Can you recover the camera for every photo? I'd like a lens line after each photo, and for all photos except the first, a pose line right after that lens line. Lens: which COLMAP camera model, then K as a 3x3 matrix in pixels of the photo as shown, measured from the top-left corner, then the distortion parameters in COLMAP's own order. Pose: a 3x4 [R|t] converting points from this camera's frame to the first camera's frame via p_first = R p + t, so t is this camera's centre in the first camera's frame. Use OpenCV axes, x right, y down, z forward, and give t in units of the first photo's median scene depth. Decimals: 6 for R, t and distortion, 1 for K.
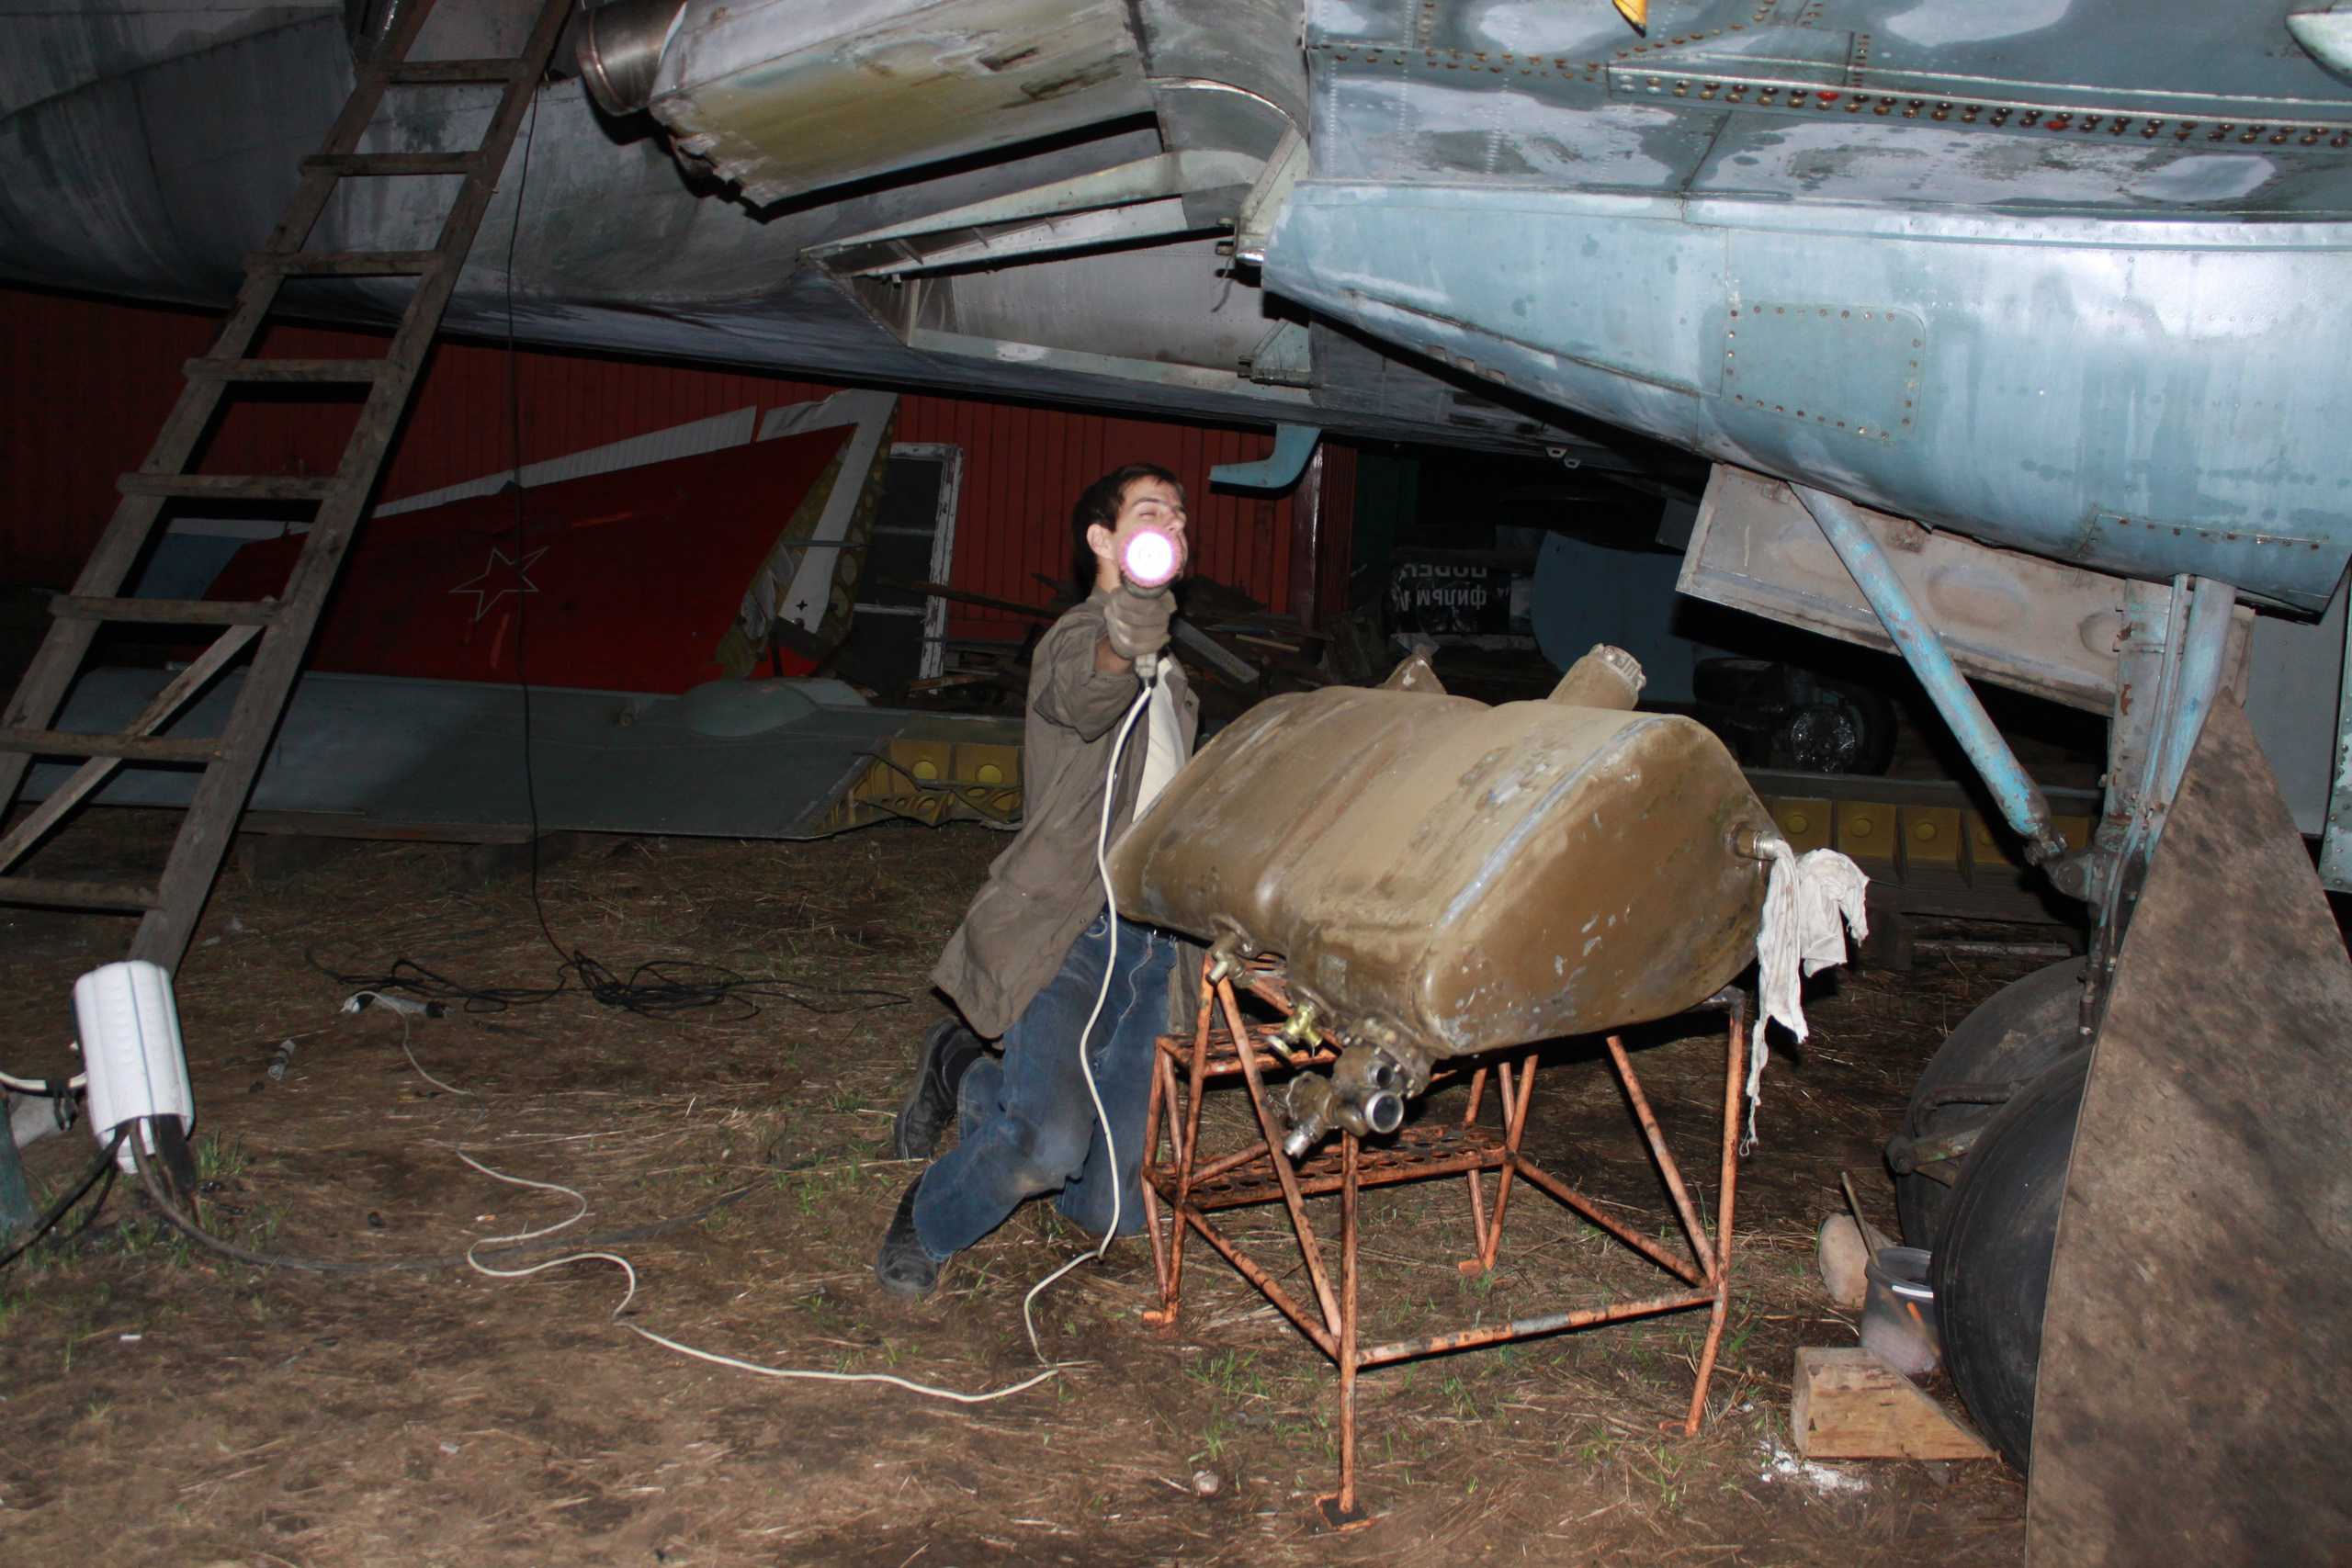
lens RADIAL K [[2238.4, 0, 1185.5], [0, 2238.4, 807.5], [0, 0, 1]] dist [-0.063124, 0.000000]
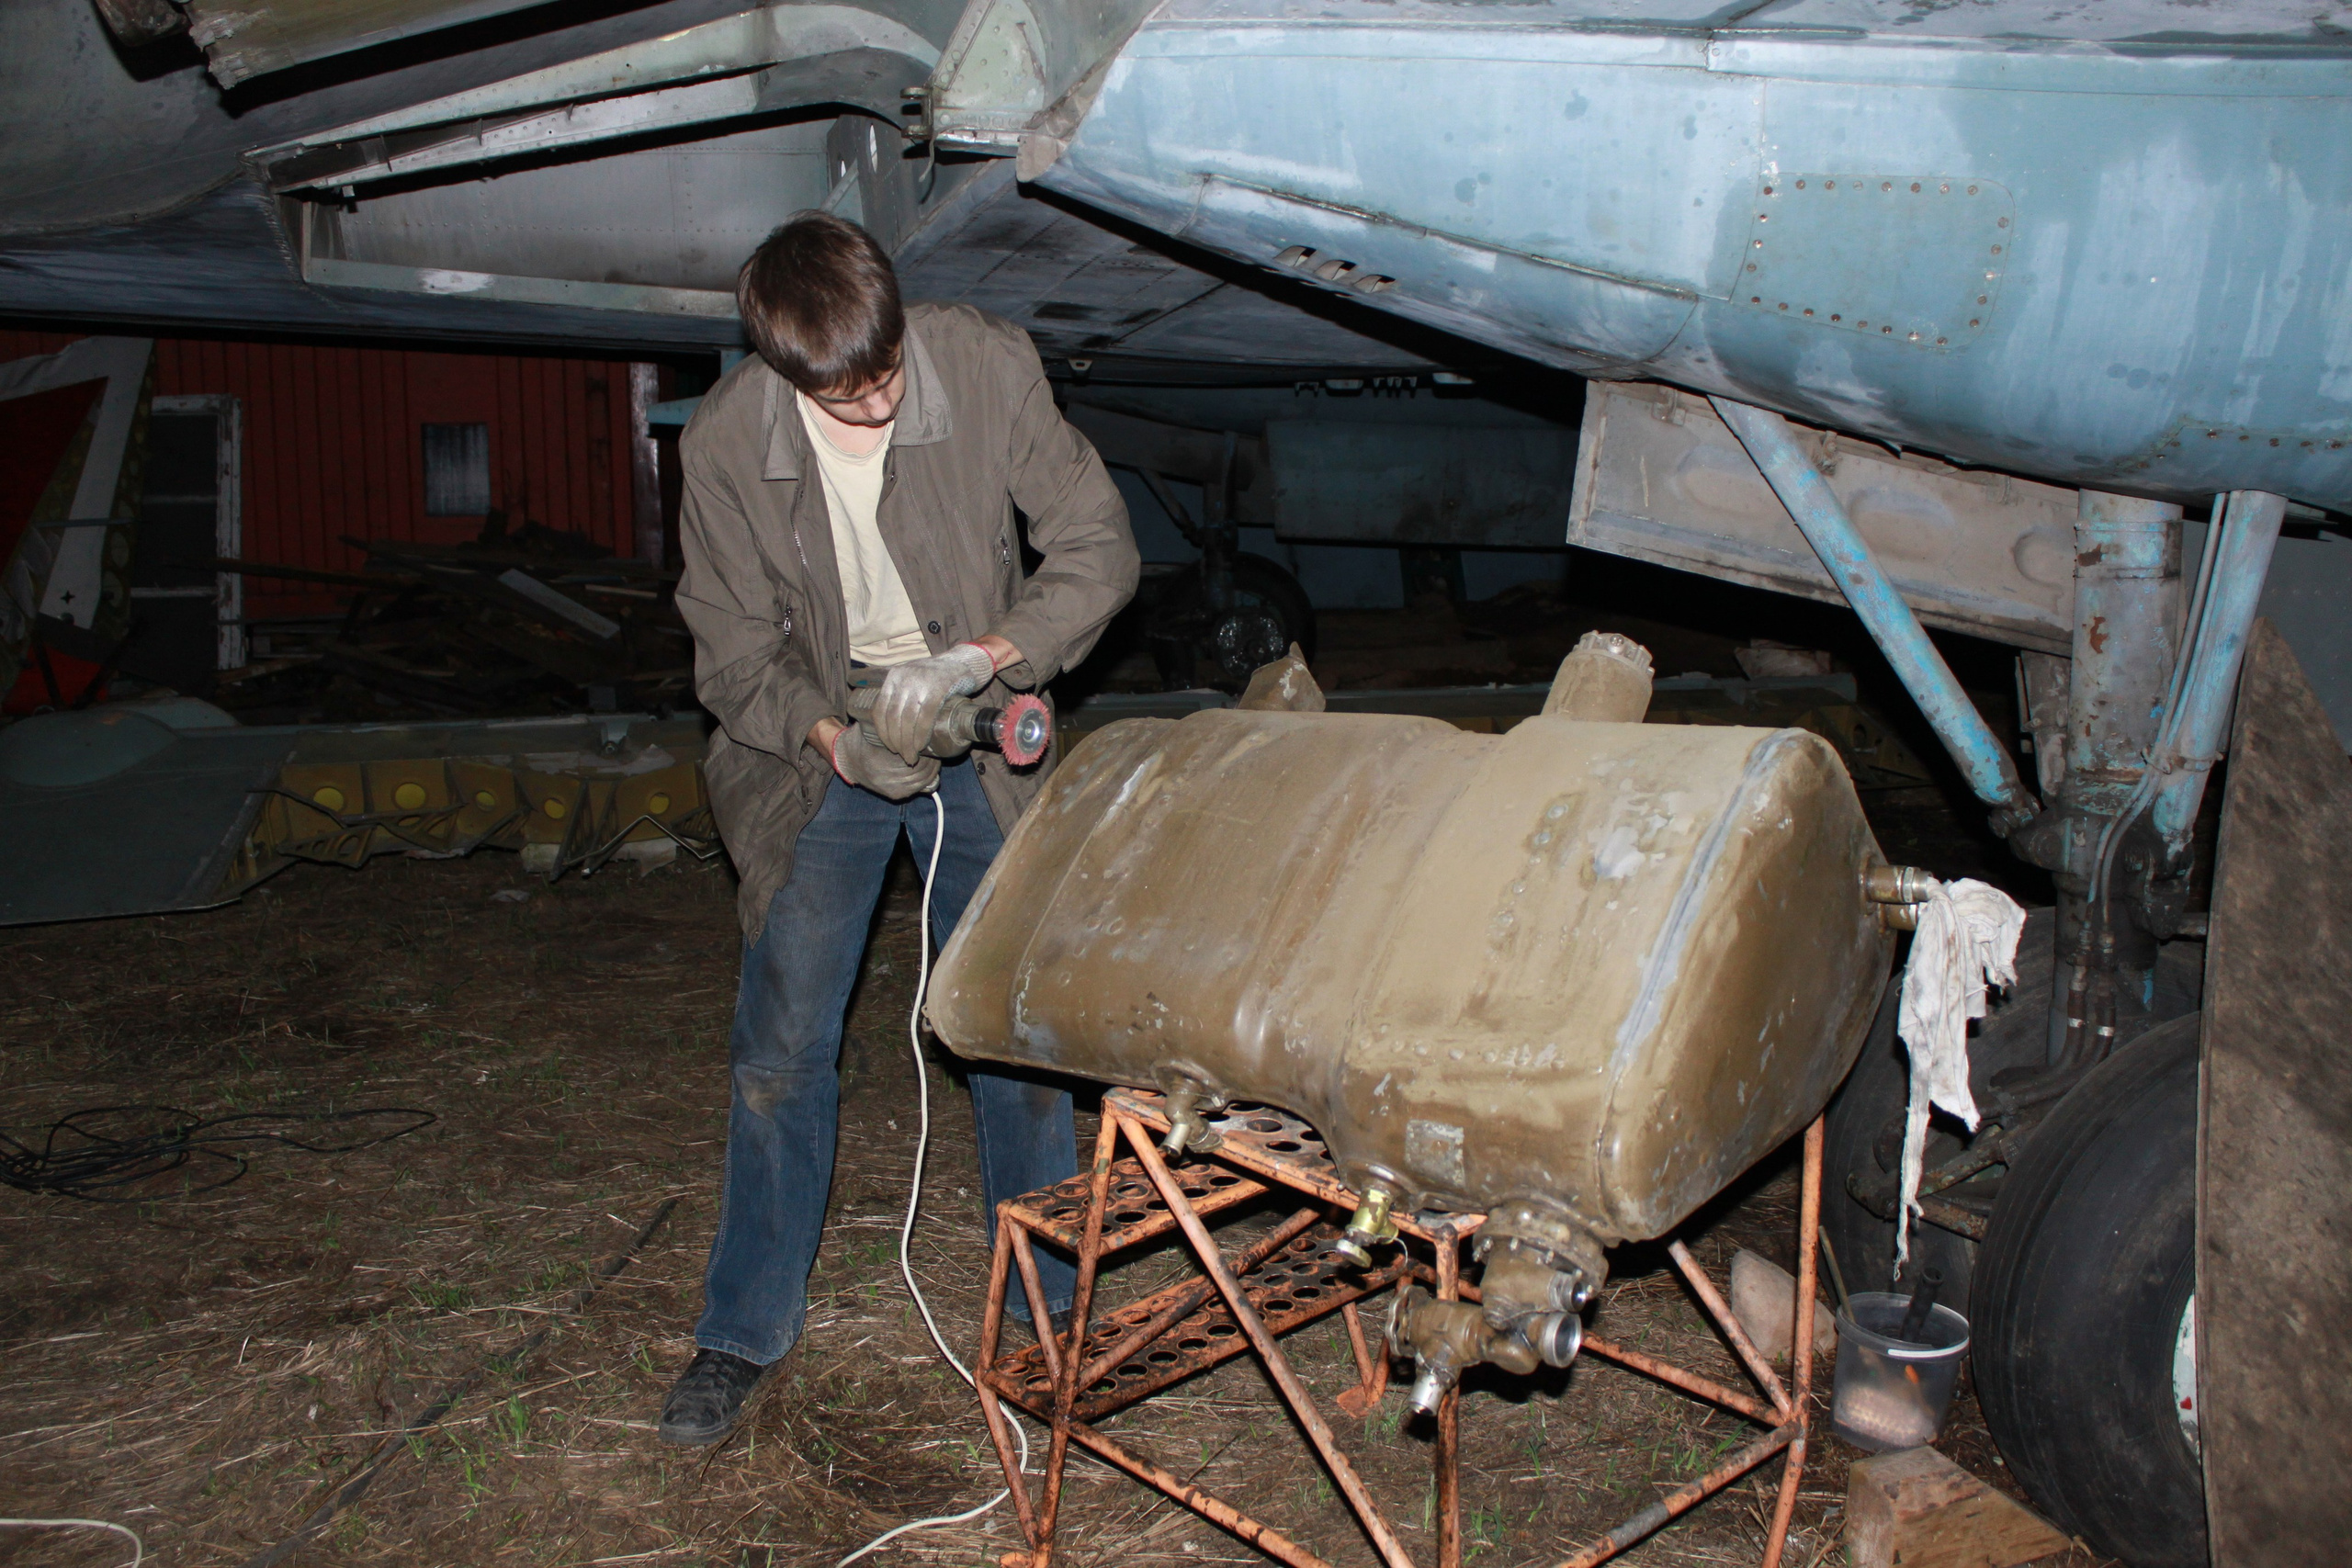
lens RADIAL K [[2238.4, 0, 1165.3], [0, 2238.4, 797.4], [0, 0, 1]] dist [-0.063124, 0.000000]
pose [[0.943637, -0.112860, 0.311145, -0.189068], [0.101246, 0.993433, 0.053284, -0.069489], [-0.315115, -0.018778, 0.948868, 0.307472]]
